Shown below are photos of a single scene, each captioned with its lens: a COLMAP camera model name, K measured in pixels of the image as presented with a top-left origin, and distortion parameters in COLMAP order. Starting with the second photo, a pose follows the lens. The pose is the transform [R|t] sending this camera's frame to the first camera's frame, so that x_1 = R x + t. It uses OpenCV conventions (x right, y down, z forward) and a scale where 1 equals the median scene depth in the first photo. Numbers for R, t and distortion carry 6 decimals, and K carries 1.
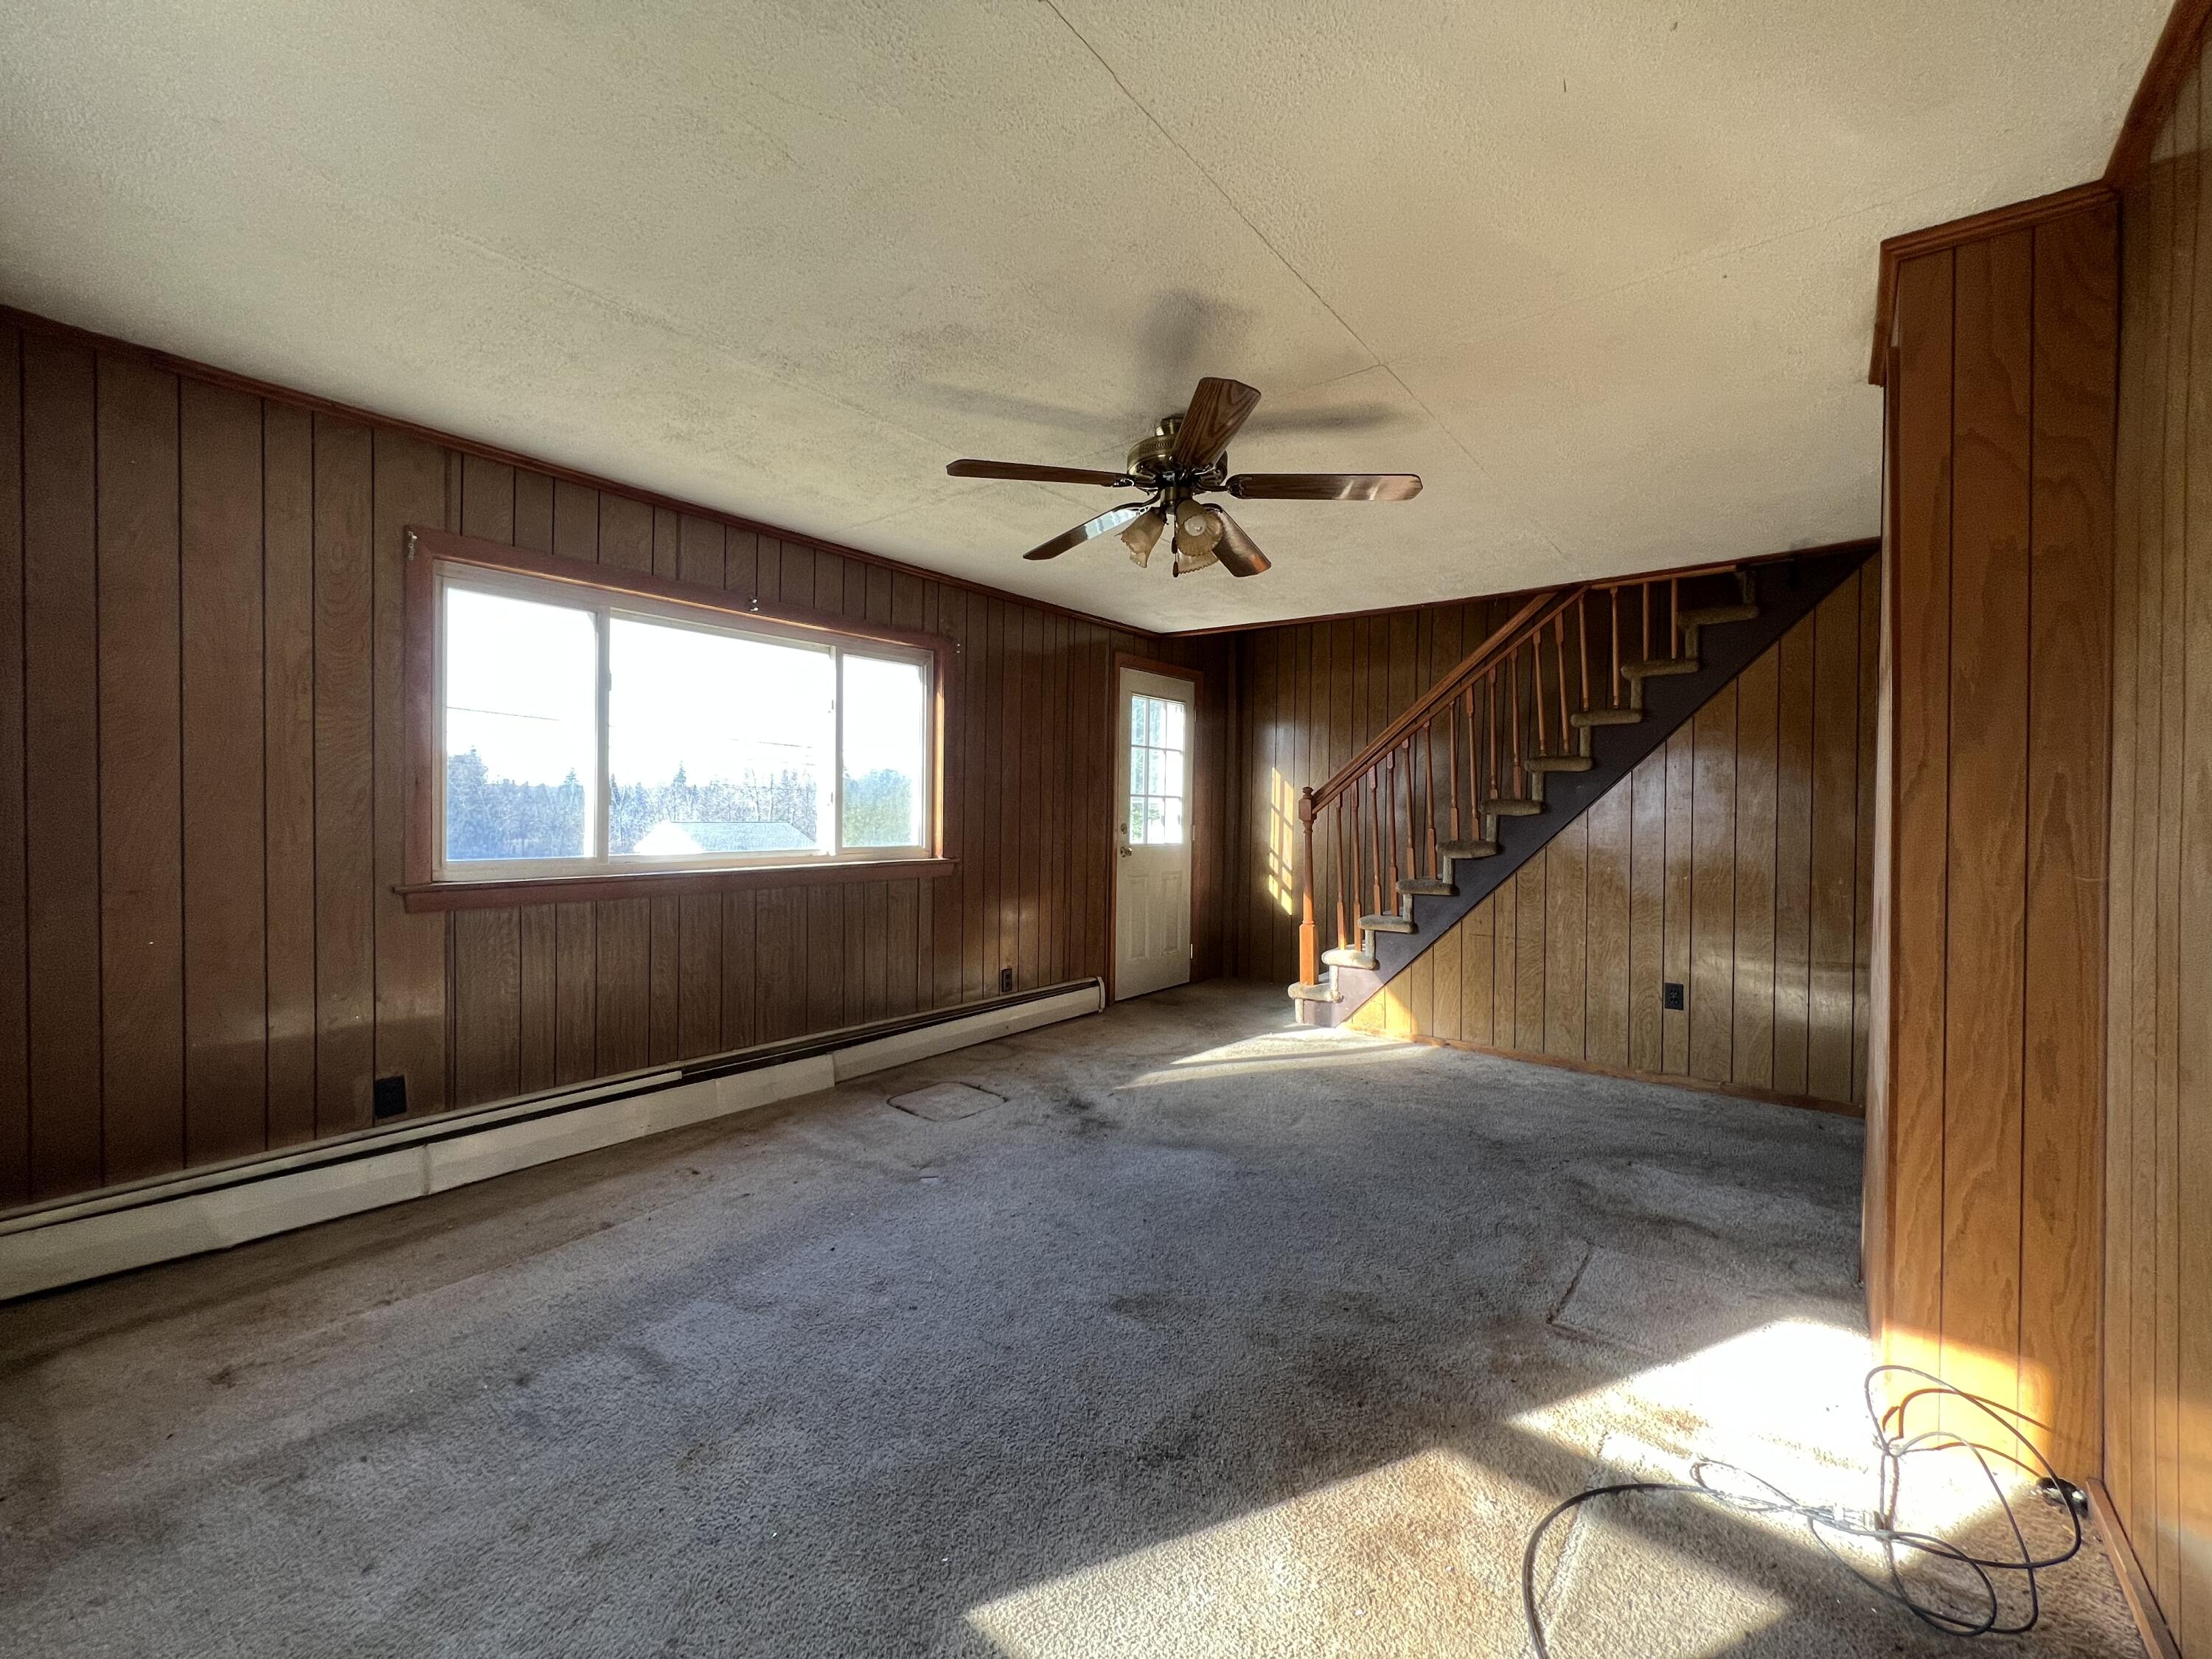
lens RADIAL K [[882.7, 0, 1105.1], [0, 882.7, 826.0], [0, 0, 1]] dist [-0.002518, 0.000149]
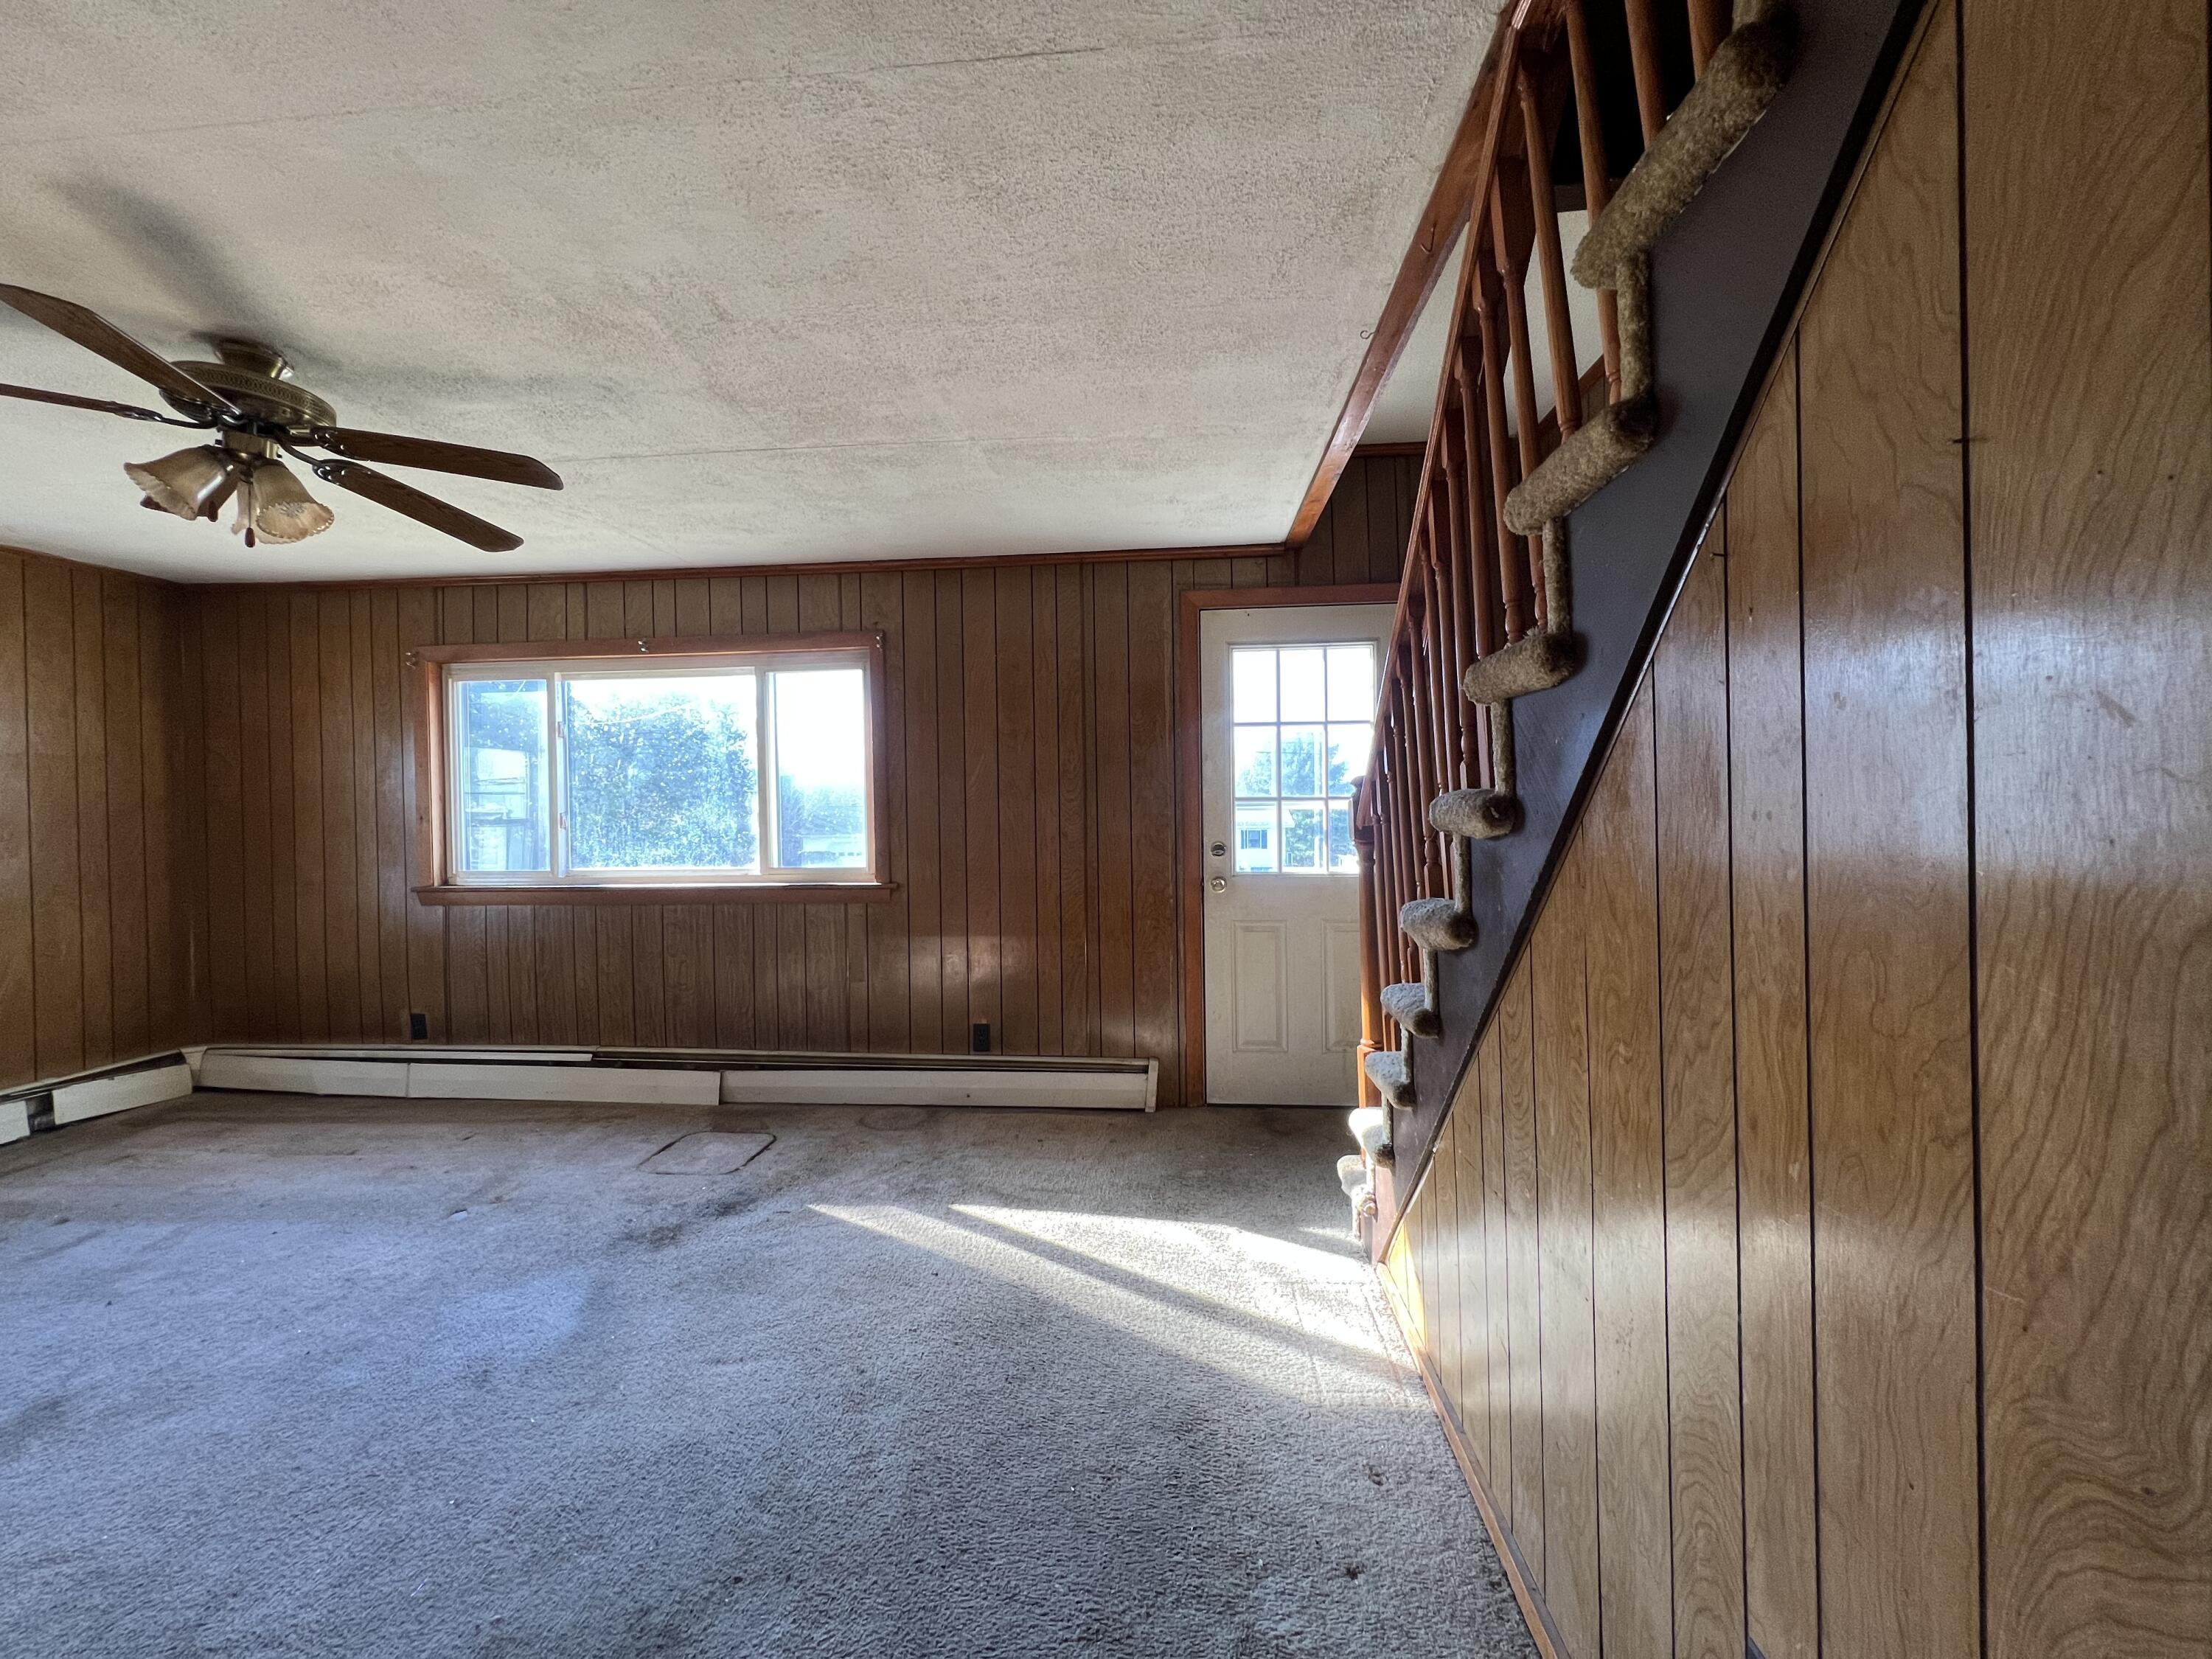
lens RADIAL K [[882.7, 0, 1100.8], [0, 882.7, 823.0], [0, 0, 1]] dist [-0.002518, 0.000149]
pose [[0.558358, -0.007165, -0.829569, 0.791524], [0.002332, 0.999972, -0.007068, -0.019375], [0.829597, 0.002012, 0.558359, 0.817755]]
